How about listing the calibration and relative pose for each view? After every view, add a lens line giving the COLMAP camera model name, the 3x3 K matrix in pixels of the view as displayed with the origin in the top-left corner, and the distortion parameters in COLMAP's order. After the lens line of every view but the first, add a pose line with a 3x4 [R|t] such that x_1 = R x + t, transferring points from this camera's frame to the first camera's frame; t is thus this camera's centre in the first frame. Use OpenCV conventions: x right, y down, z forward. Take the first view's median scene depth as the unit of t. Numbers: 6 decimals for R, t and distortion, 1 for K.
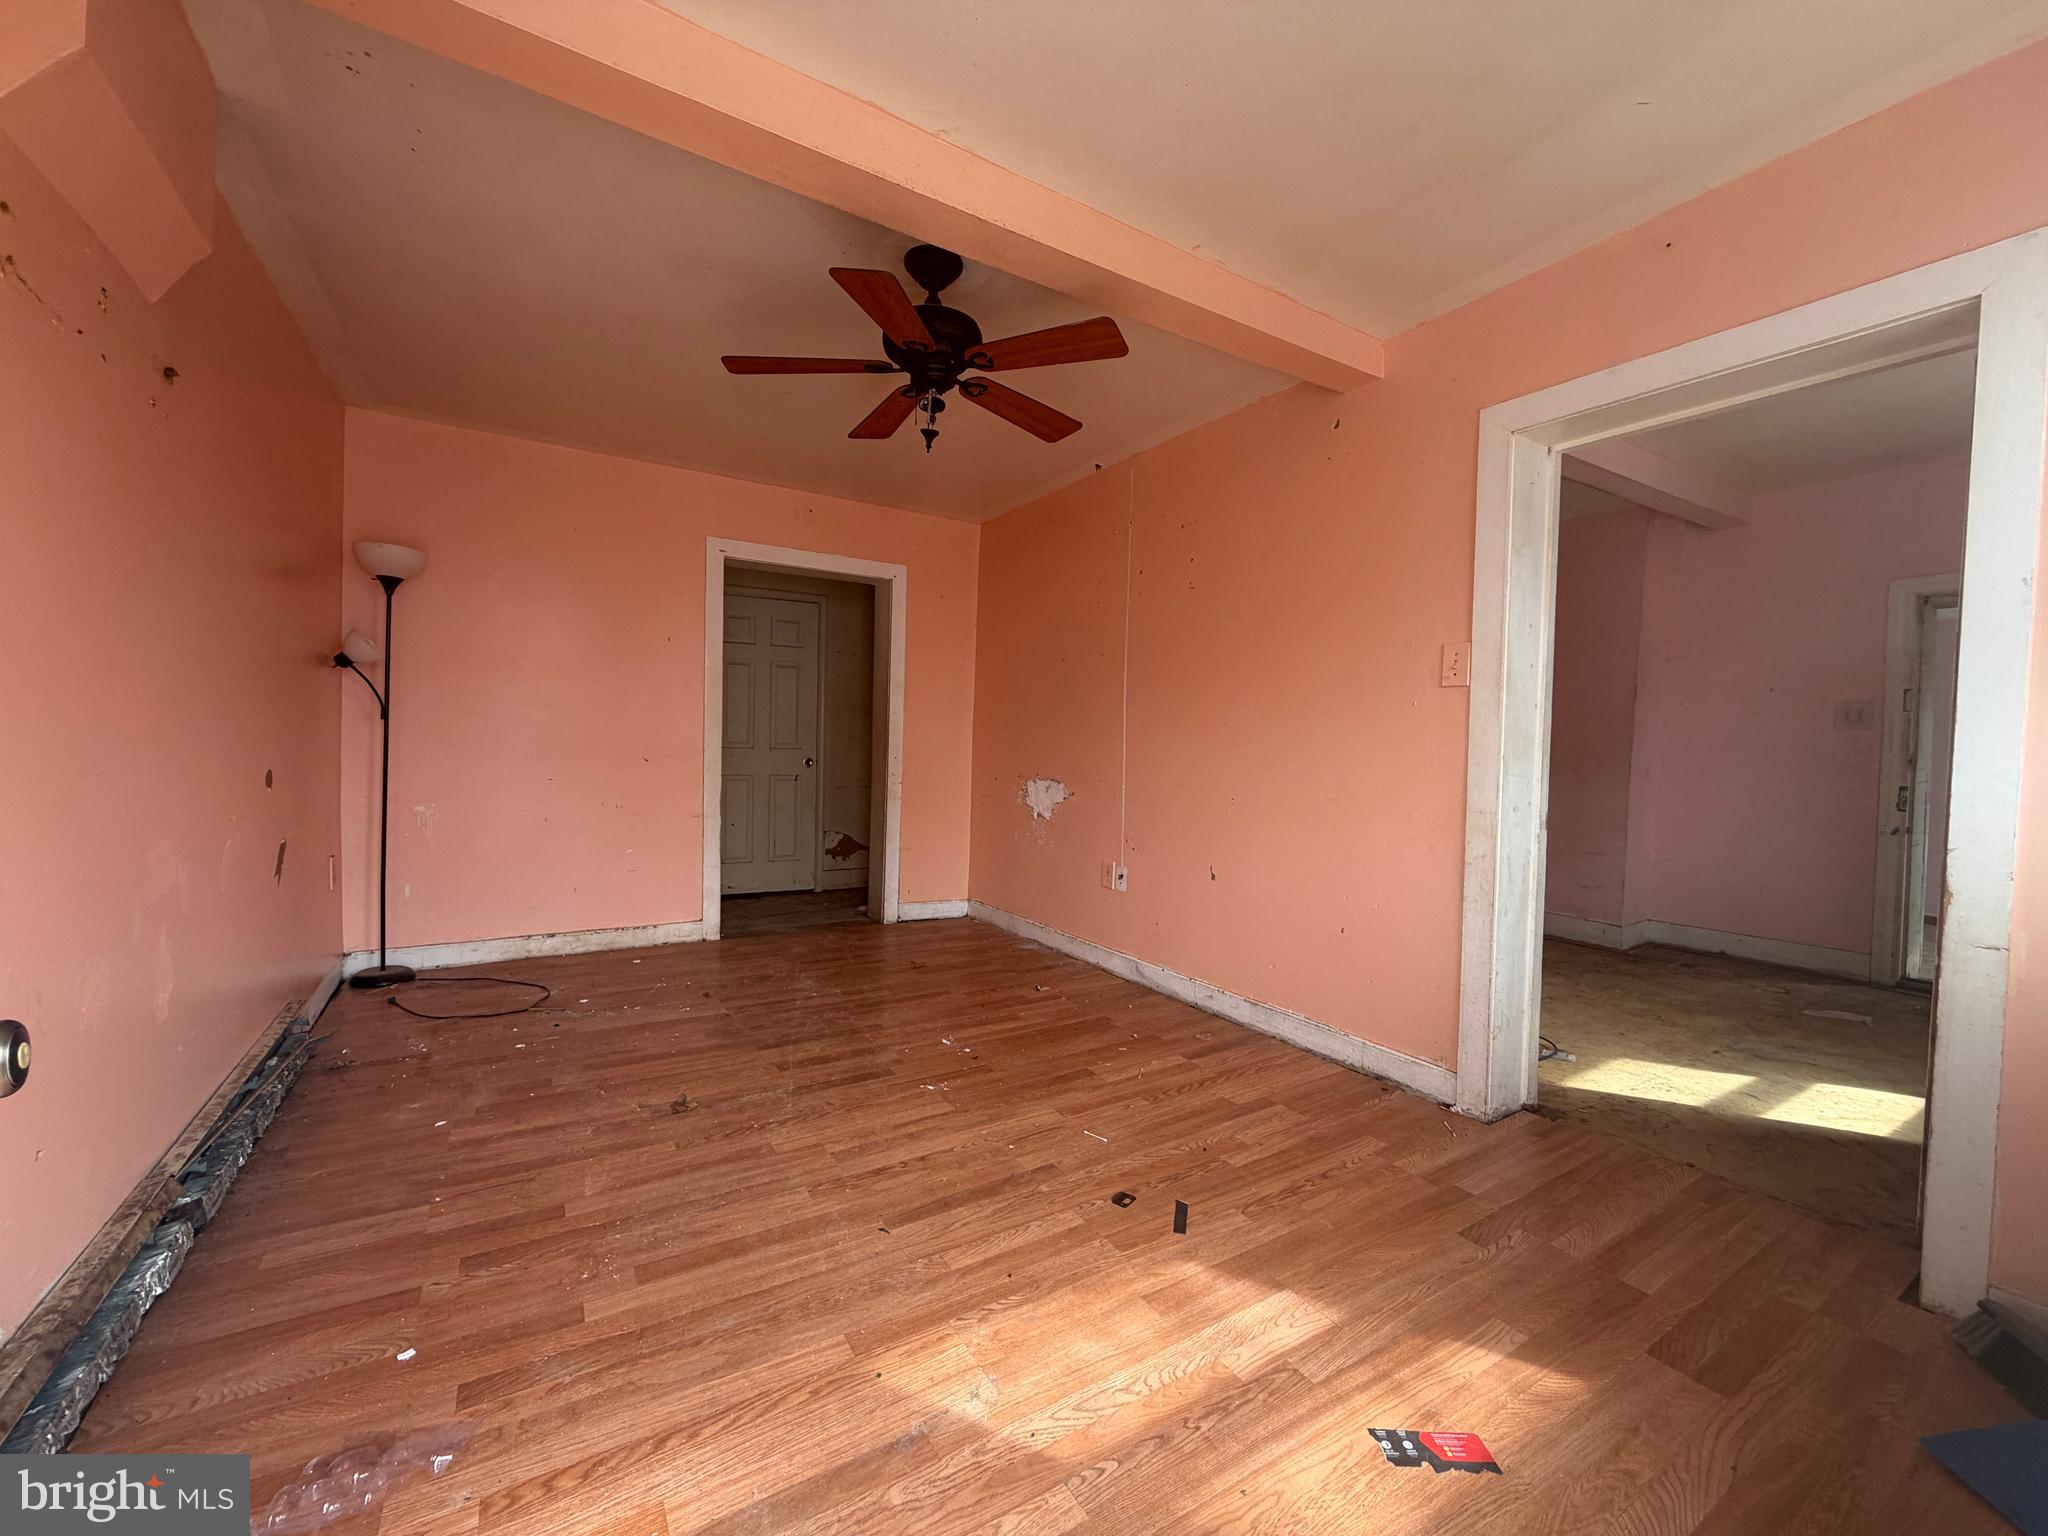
lens RADIAL K [[816.3, 0, 1018.7], [0, 816.3, 768.3], [0, 0, 1]] dist [0.000265, -0.000084]
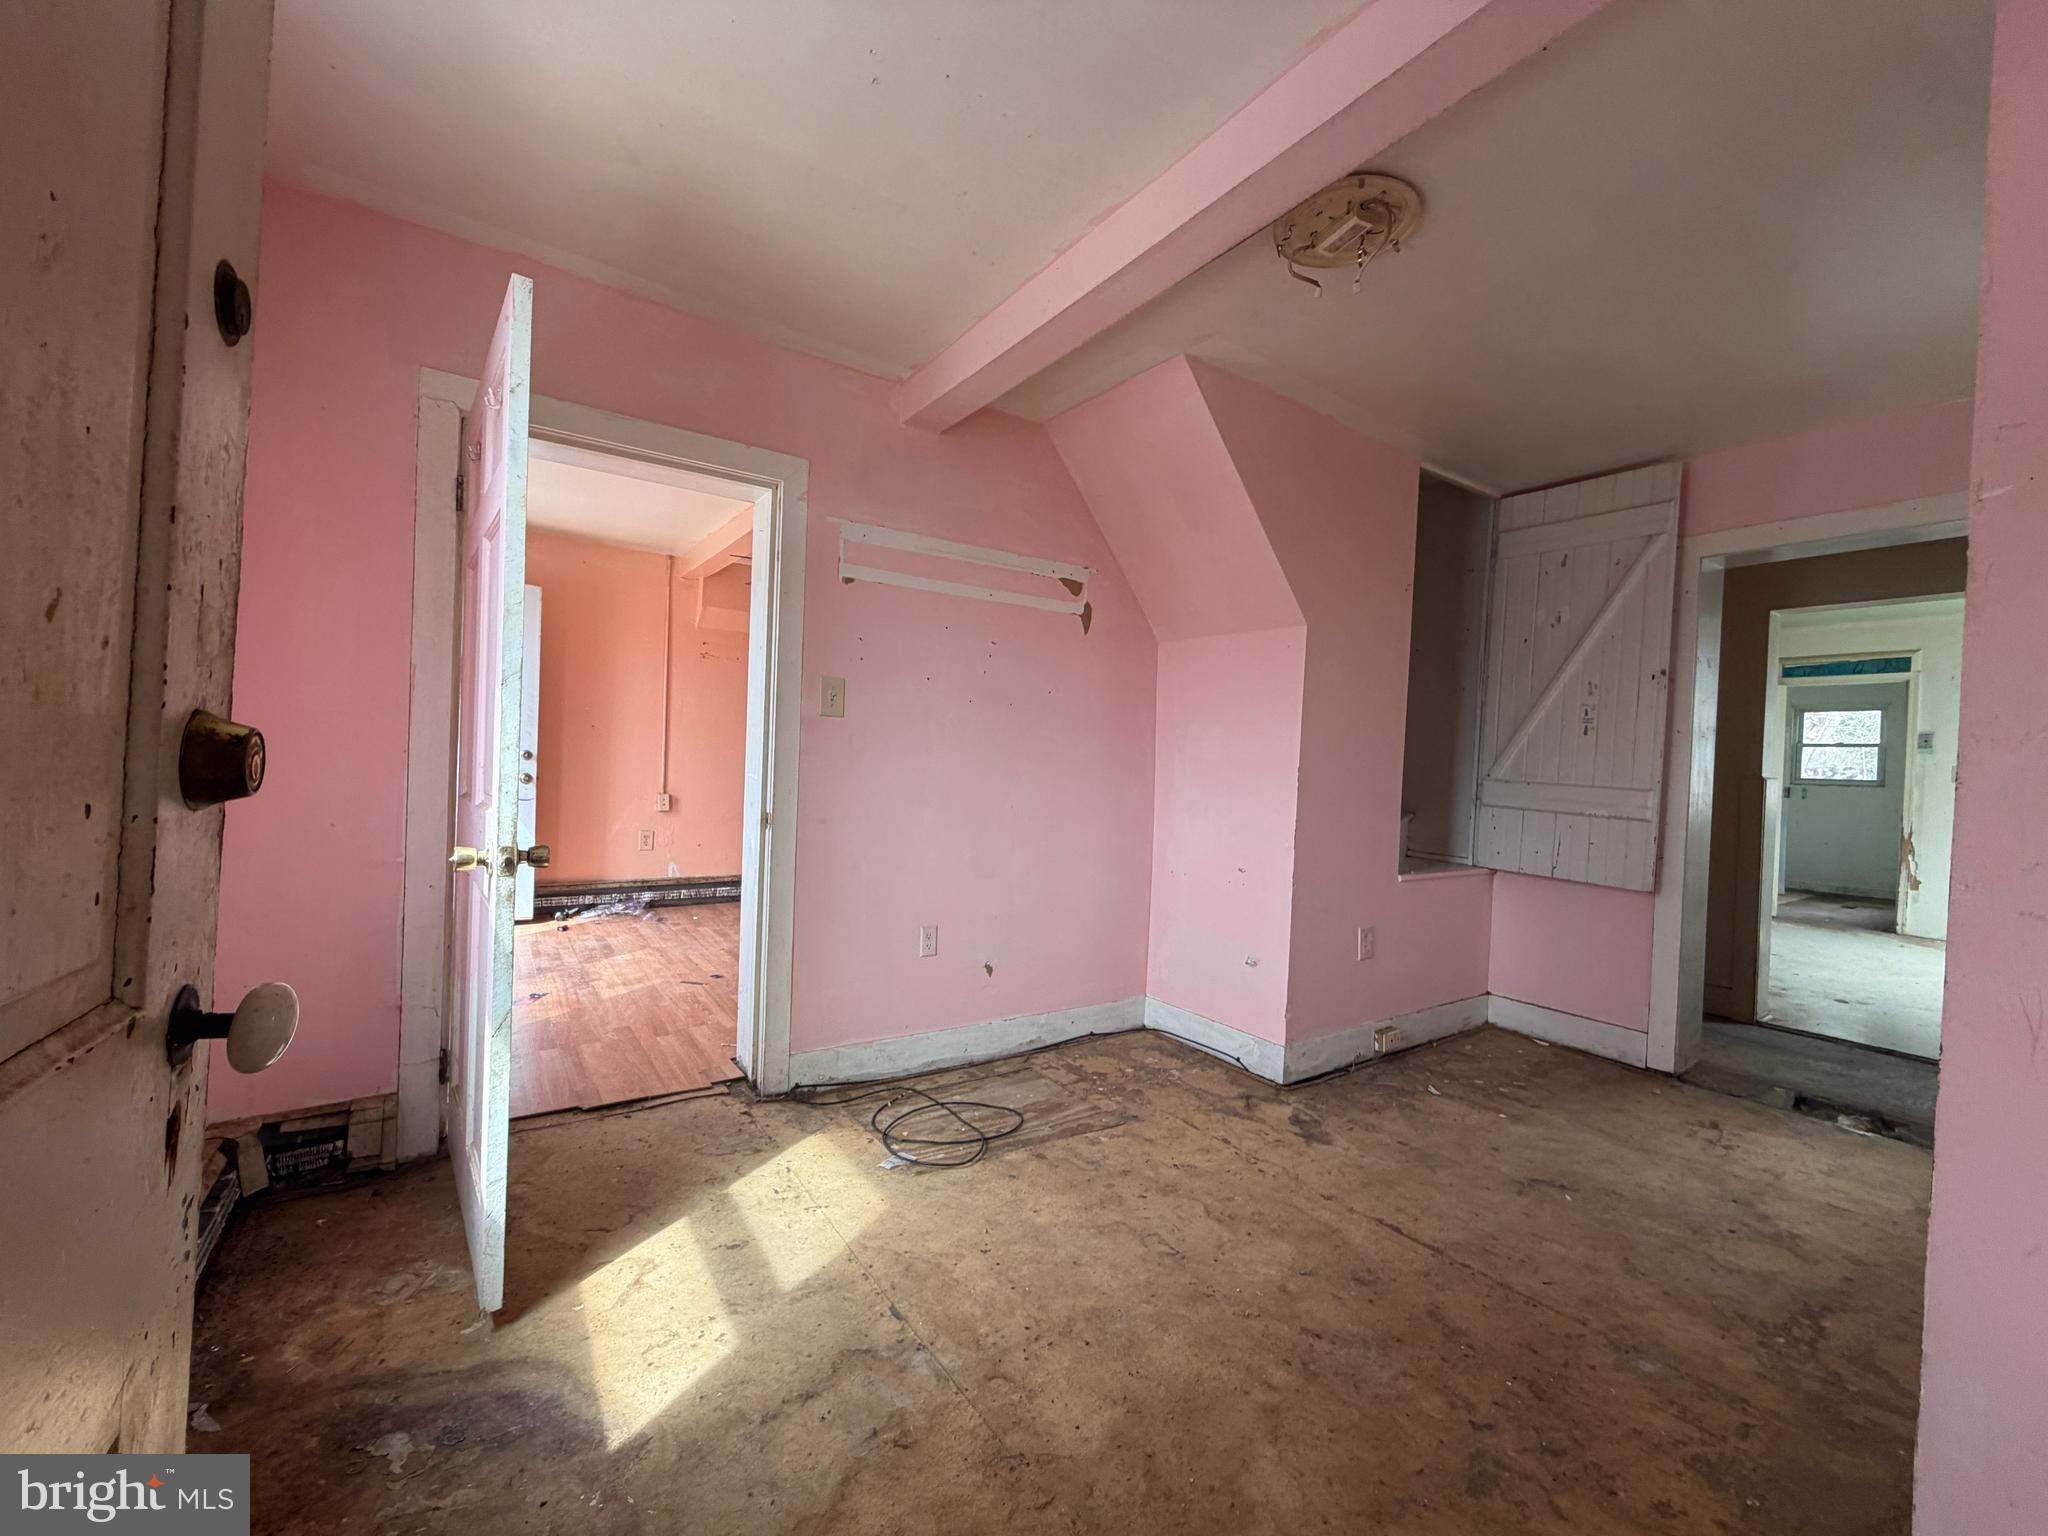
lens RADIAL K [[816.3, 0, 1018.7], [0, 816.3, 768.3], [0, 0, 1]] dist [0.000265, -0.000084]
pose [[0.048026, -0.010194, -0.998794, 1.304217], [-0.075595, 0.997043, -0.013811, -0.011800], [0.995981, 0.076167, 0.047113, 0.954503]]
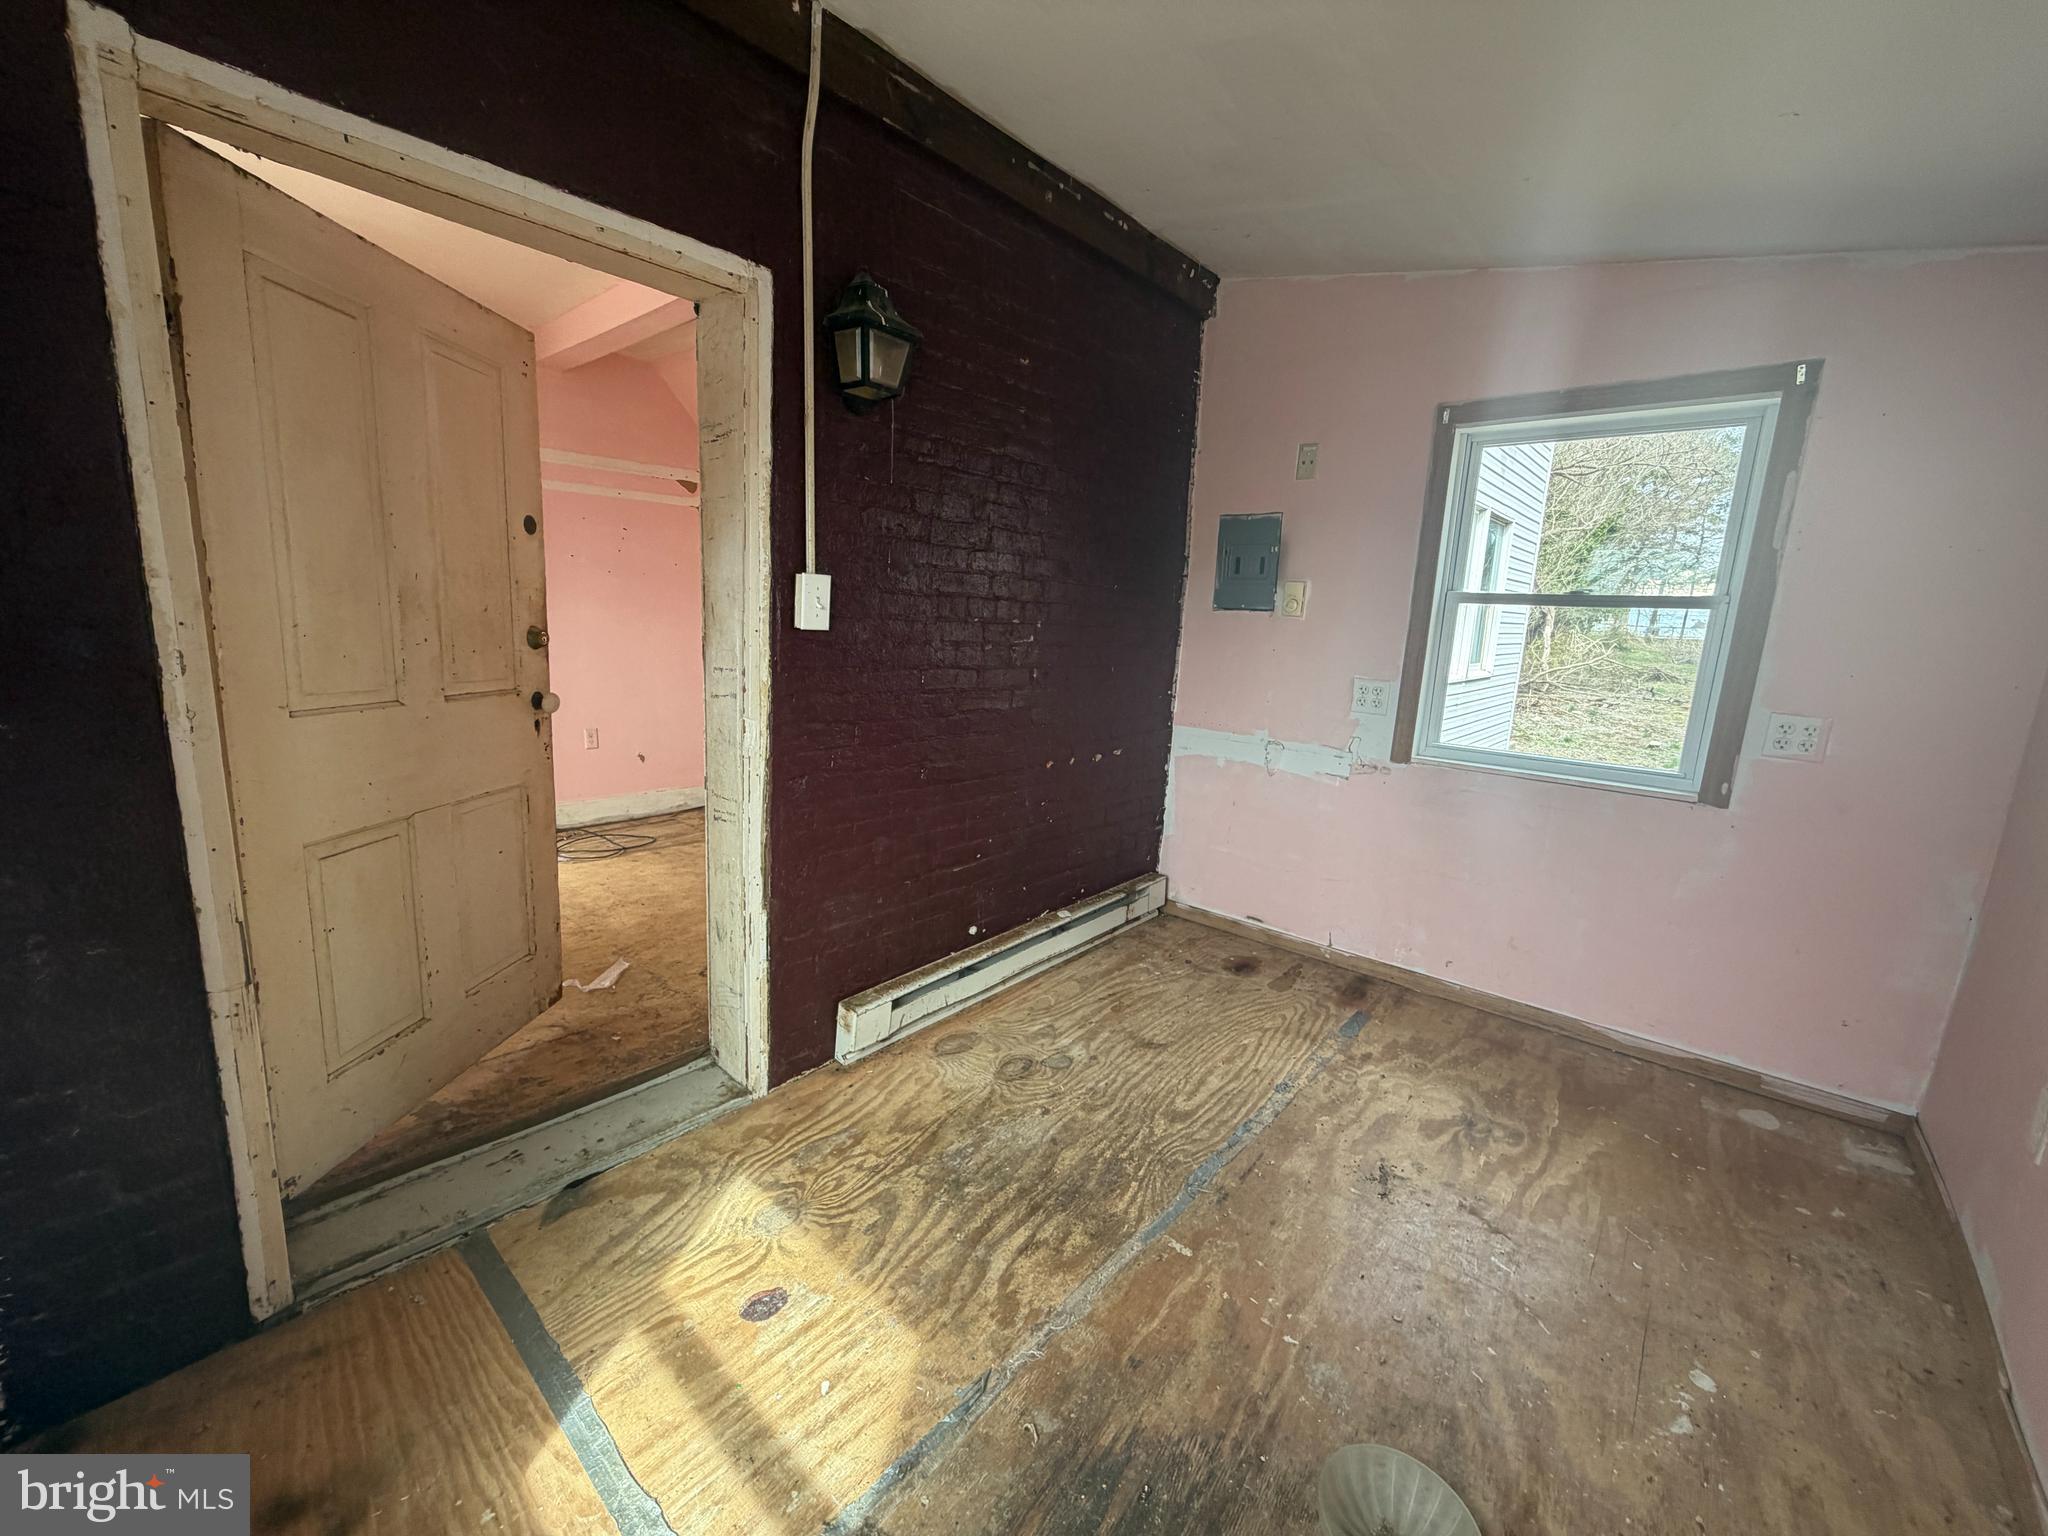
lens RADIAL K [[816.3, 0, 1018.7], [0, 816.3, 768.3], [0, 0, 1]] dist [0.000265, -0.000084]
pose [[0.296162, 0.167293, -0.940373, 1.869121], [-0.069094, 0.985715, 0.153599, -0.031769], [0.952635, 0.019484, 0.303490, 1.175127]]
